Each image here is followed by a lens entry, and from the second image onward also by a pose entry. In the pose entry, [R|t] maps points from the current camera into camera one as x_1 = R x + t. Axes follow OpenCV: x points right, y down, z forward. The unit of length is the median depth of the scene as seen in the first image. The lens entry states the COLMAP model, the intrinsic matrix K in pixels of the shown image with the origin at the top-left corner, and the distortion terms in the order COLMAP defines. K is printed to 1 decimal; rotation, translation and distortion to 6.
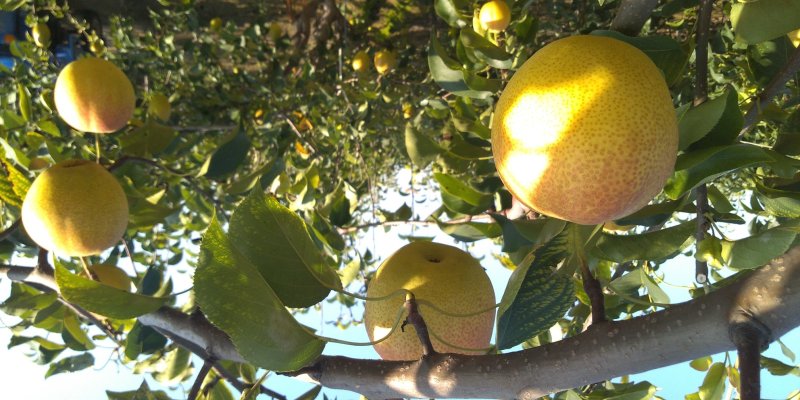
lens RADIAL K [[592.4, 0, 398.3], [0, 592.4, 200.1], [0, 0, 1]] dist [0.010035, 0.001908]
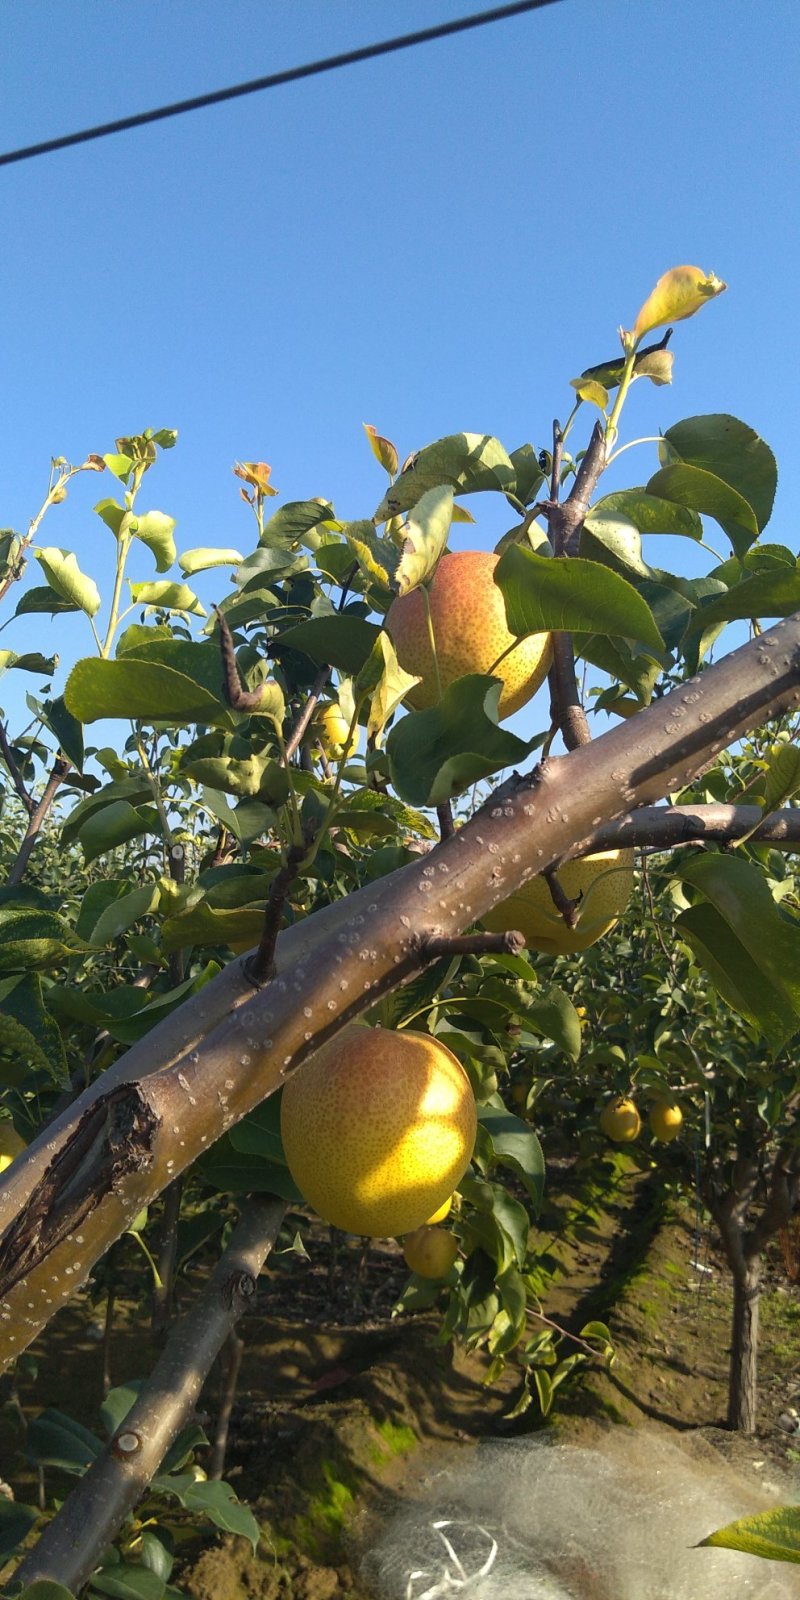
lens RADIAL K [[1184.9, 0, 396.0], [0, 1184.9, 799.7], [0, 0, 1]] dist [0.010035, 0.001908]
pose [[-0.984845, -0.013686, 0.172898, -0.003568], [0.014645, -0.999884, 0.004270, 0.053812], [0.172819, 0.006737, 0.984930, -0.111854]]
